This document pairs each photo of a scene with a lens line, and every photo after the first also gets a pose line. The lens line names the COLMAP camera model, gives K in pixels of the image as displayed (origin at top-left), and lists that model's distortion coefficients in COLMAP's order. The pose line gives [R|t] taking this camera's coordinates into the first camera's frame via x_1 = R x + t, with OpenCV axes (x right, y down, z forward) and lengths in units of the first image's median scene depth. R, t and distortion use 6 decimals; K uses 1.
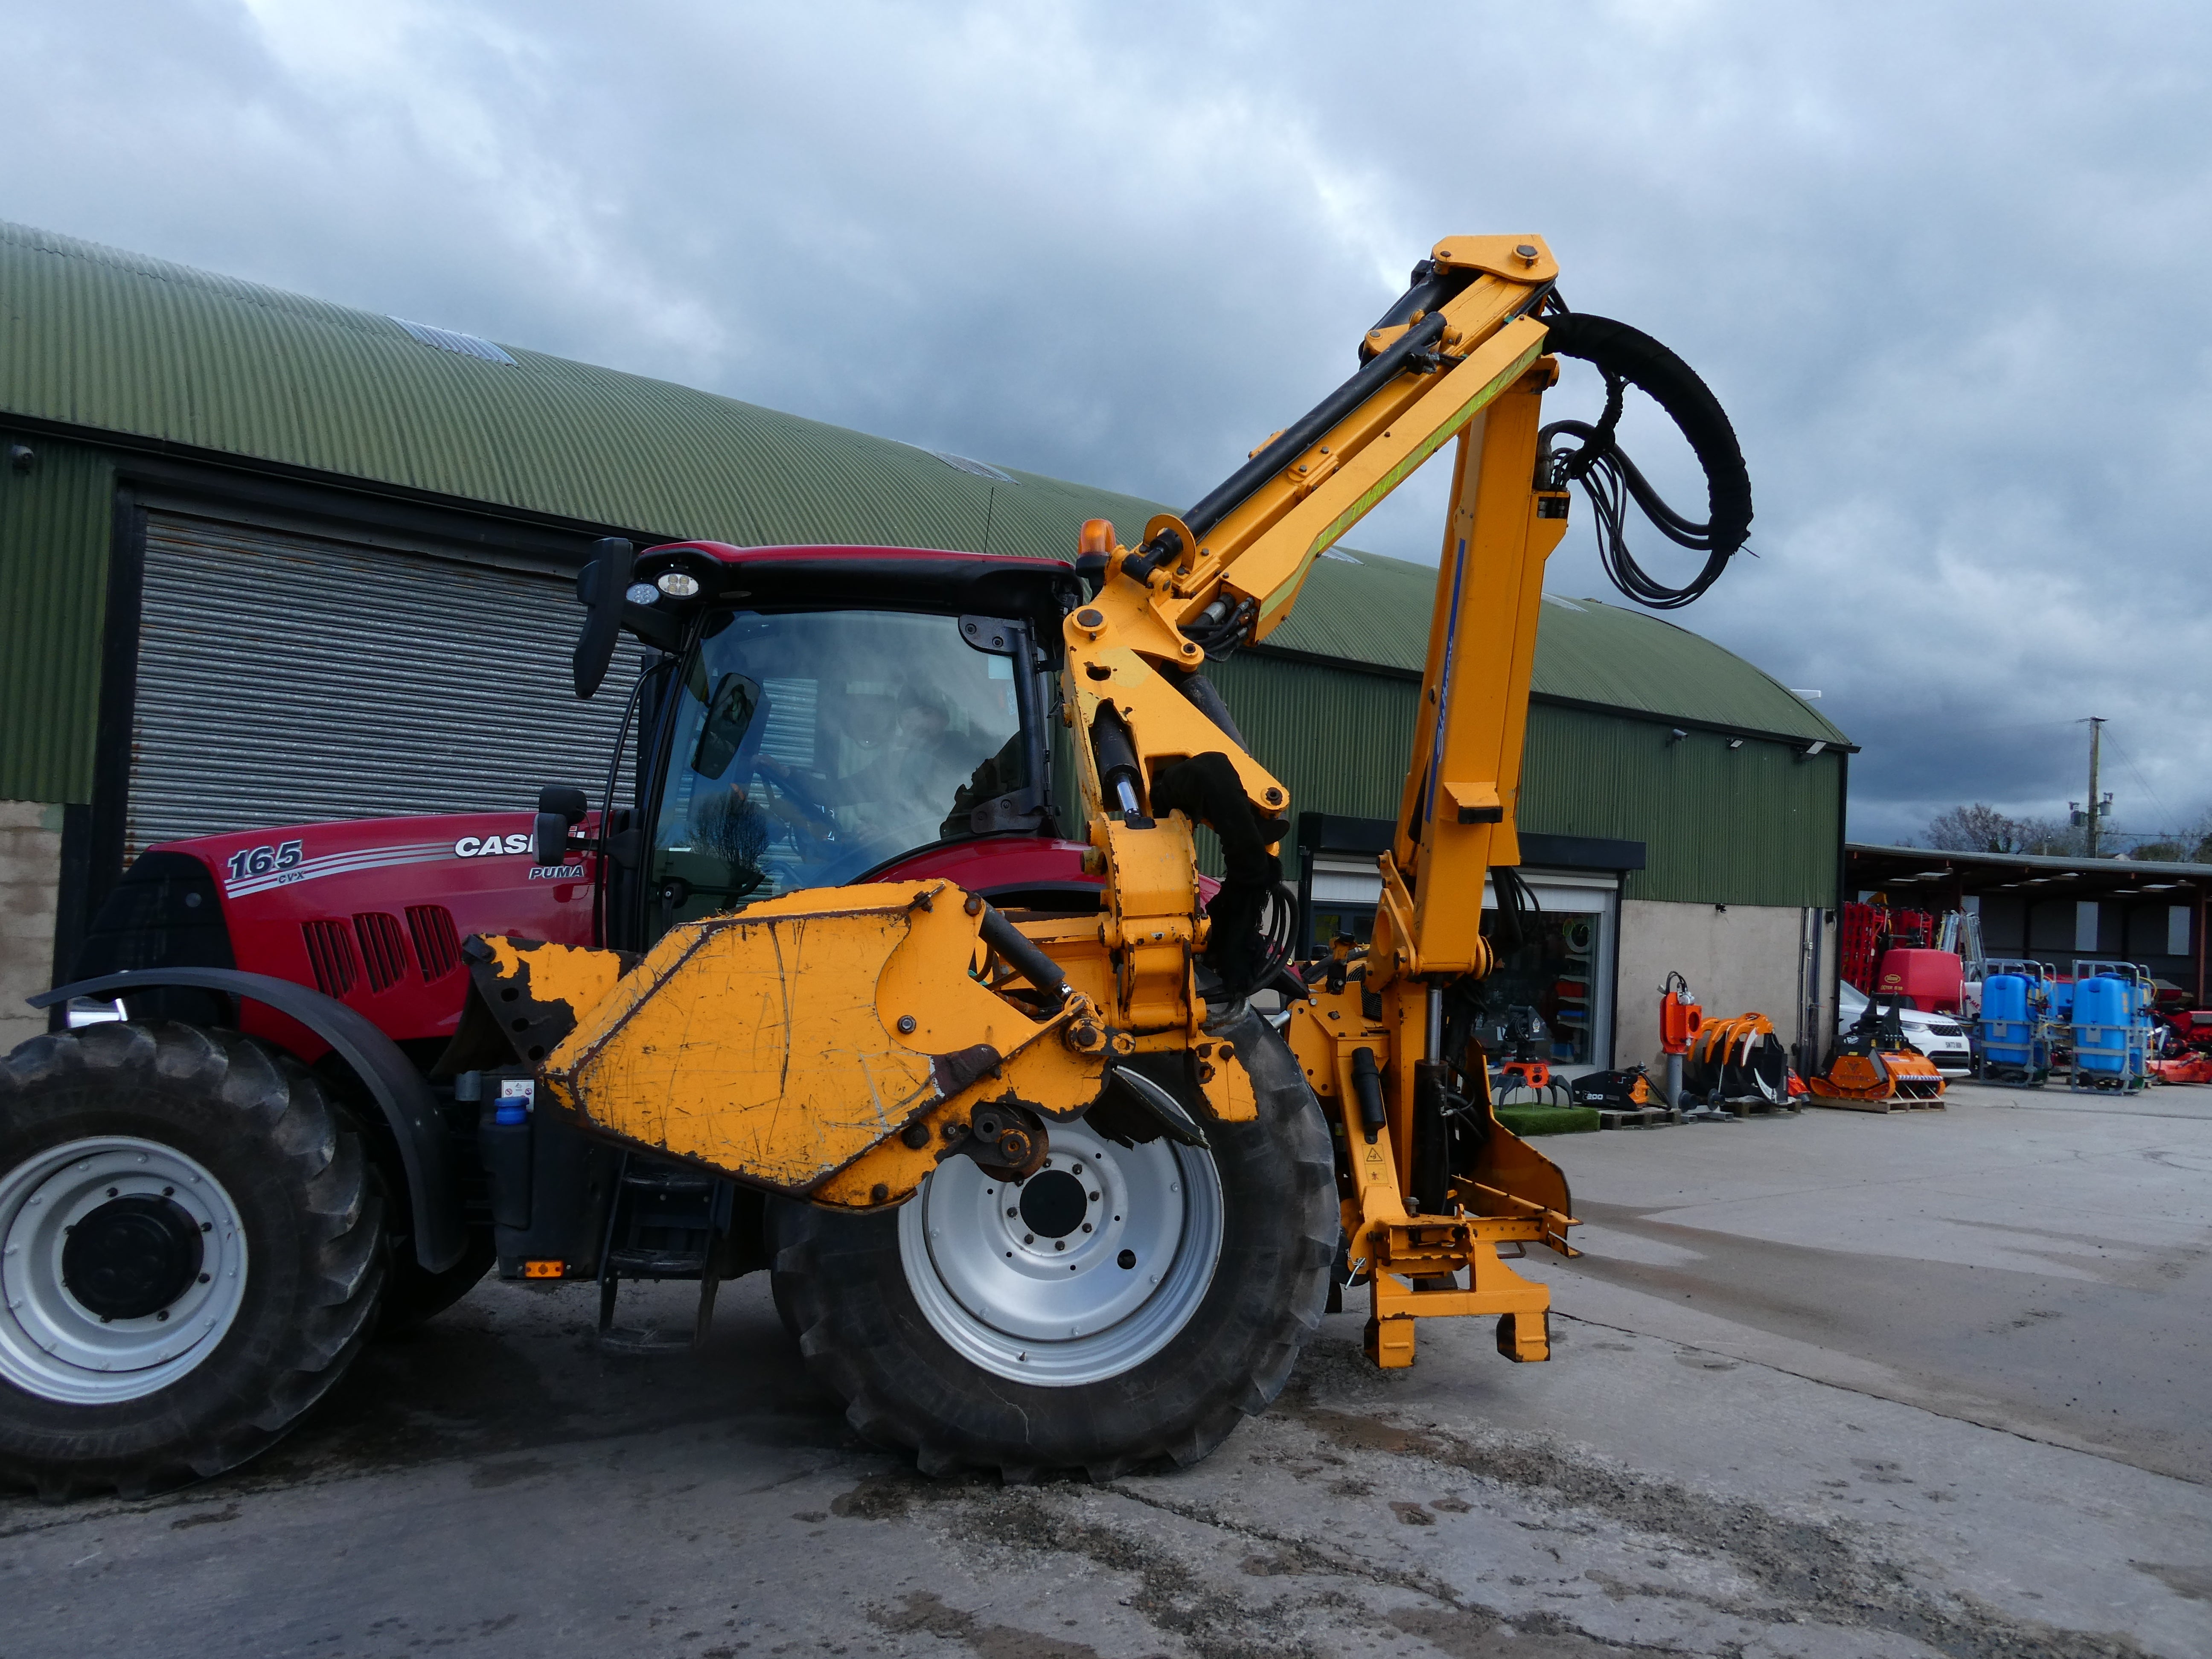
lens RADIAL K [[1575.2, 0, 1126.9], [0, 1575.2, 846.7], [0, 0, 1]] dist [-0.001747, -0.007554]
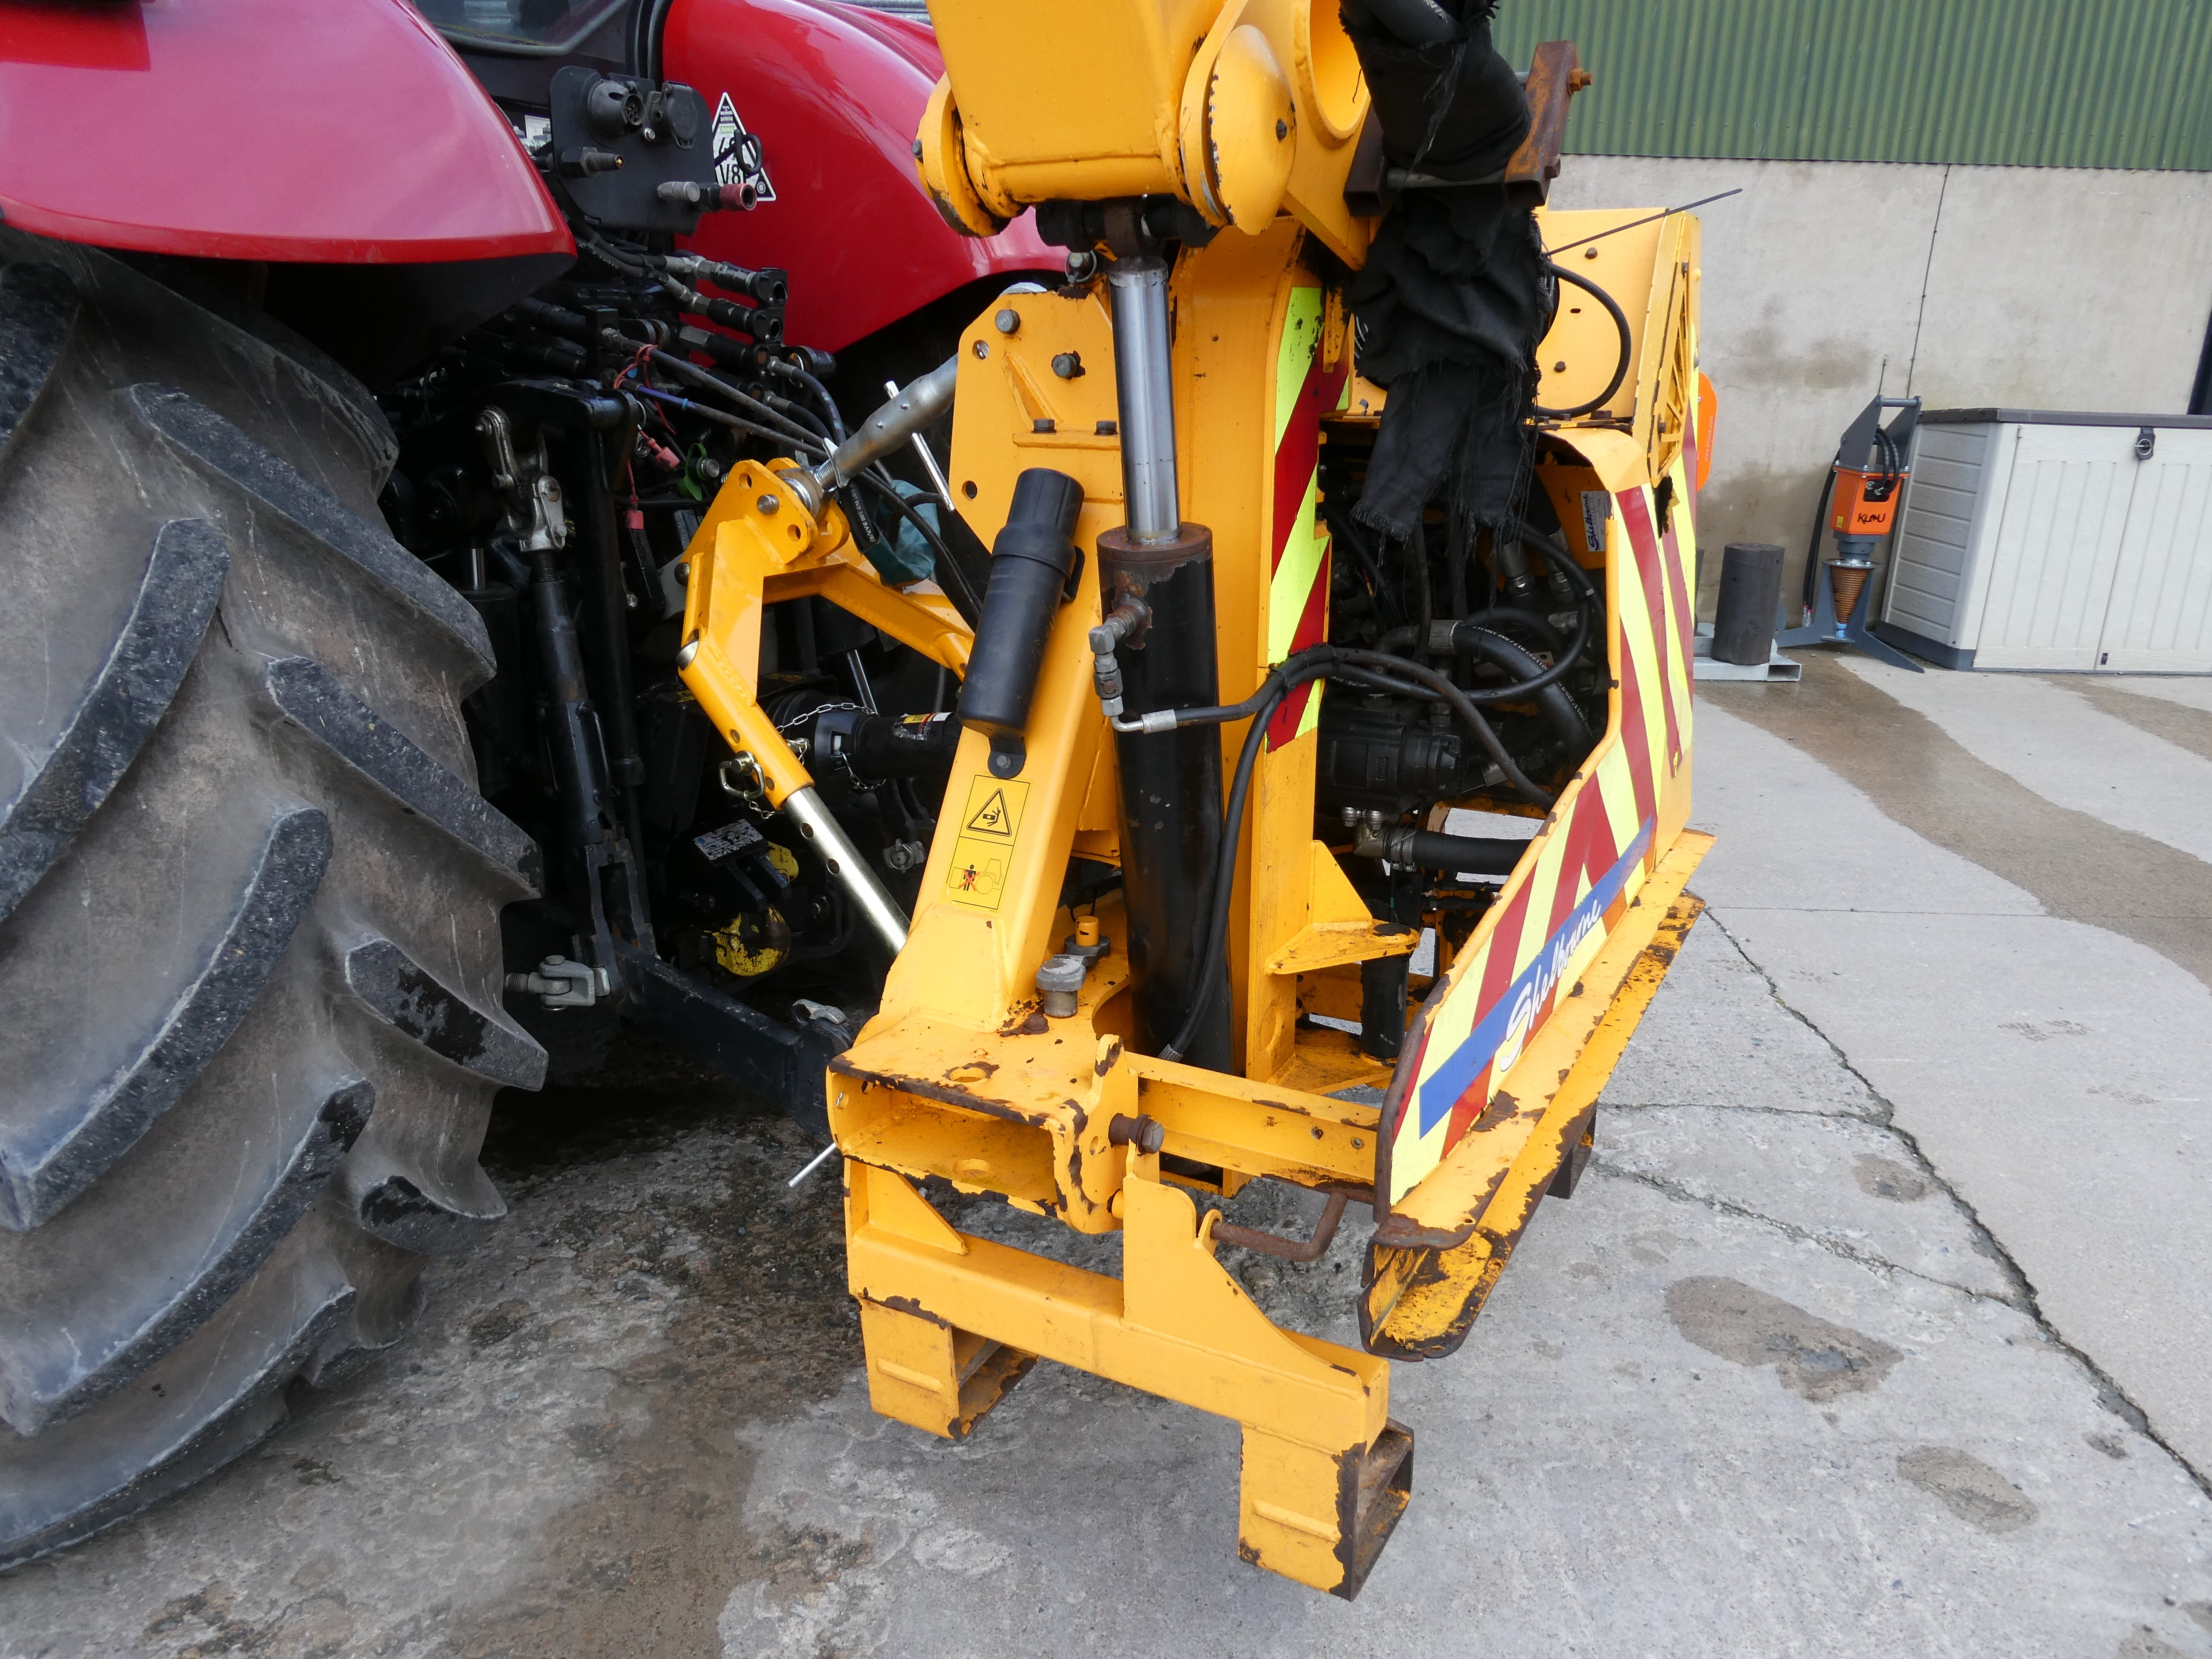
lens RADIAL K [[1575.2, 0, 1115.8], [0, 1575.2, 828.7], [0, 0, 1]] dist [-0.001747, -0.007554]
pose [[0.801538, 0.177686, -0.570934, 0.435287], [0.033577, 0.939946, 0.339668, 0.109953], [0.597001, -0.291427, 0.747436, 0.935474]]
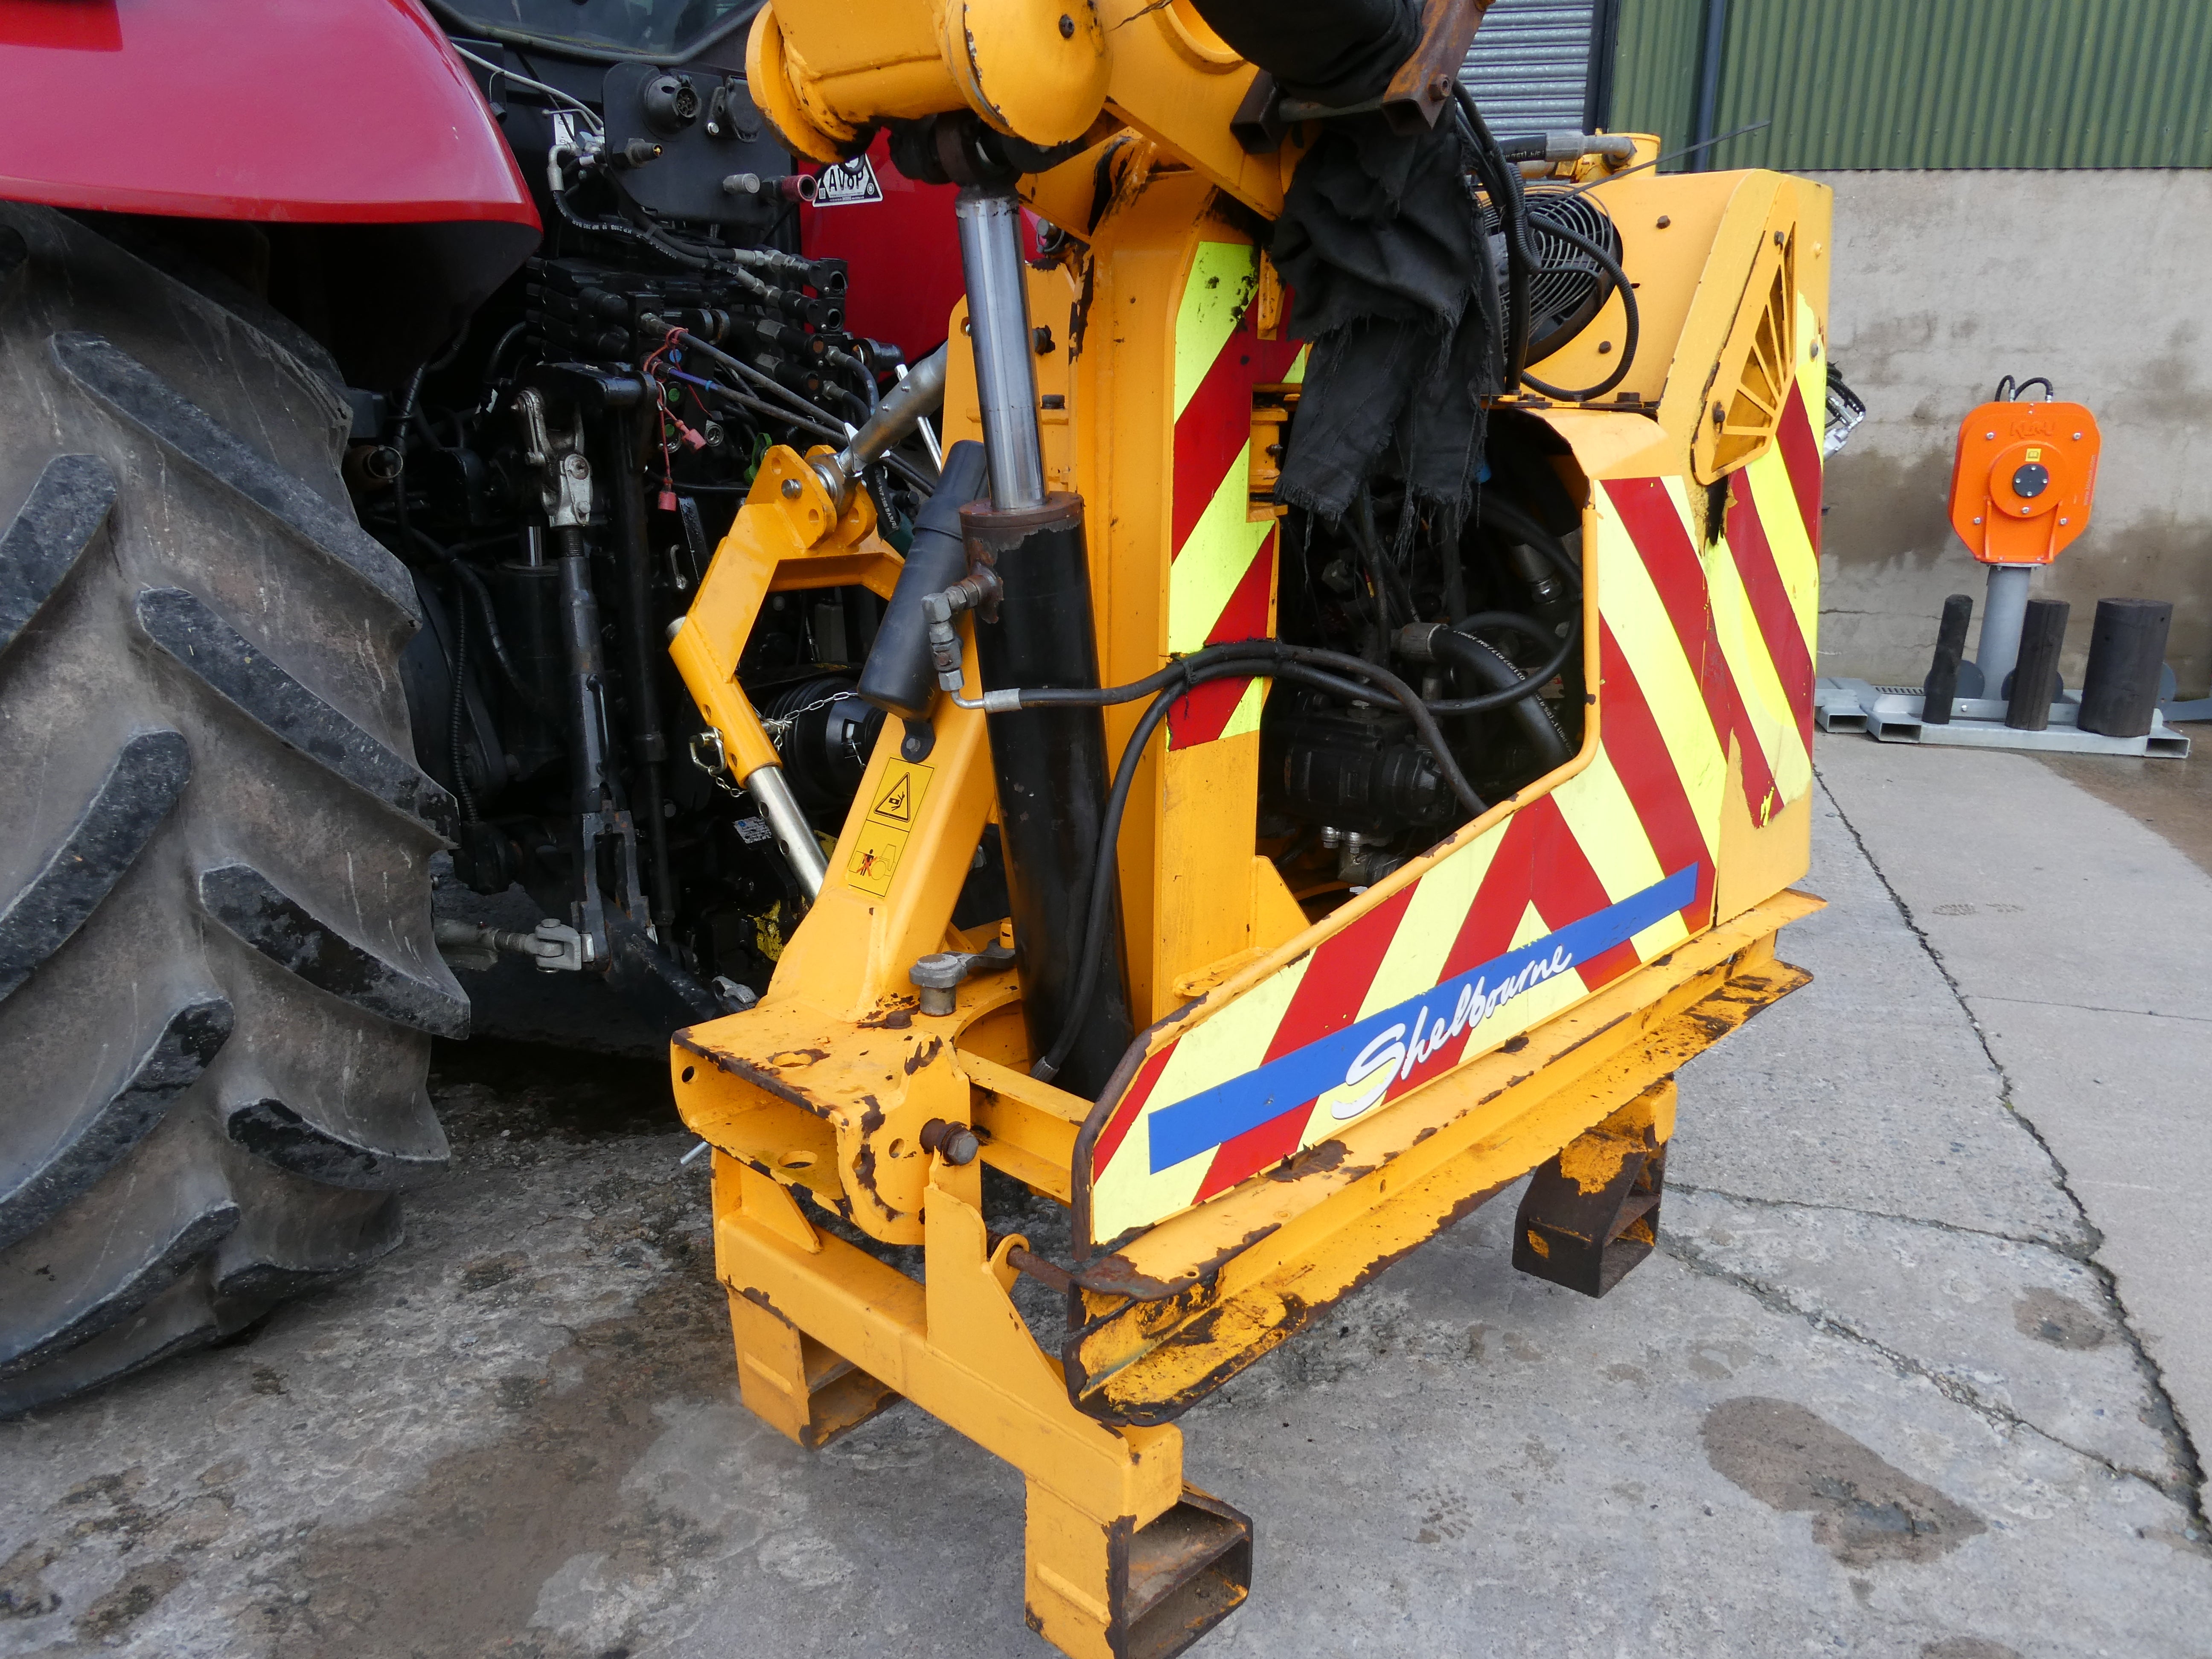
lens RADIAL K [[1575.2, 0, 1097.3], [0, 1575.2, 831.3], [0, 0, 1]] dist [-0.001747, -0.007554]
pose [[0.623660, 0.211391, -0.752570, 0.499768], [0.040889, 0.952601, 0.301463, 0.134471], [0.780626, -0.218782, 0.585455, 1.025869]]
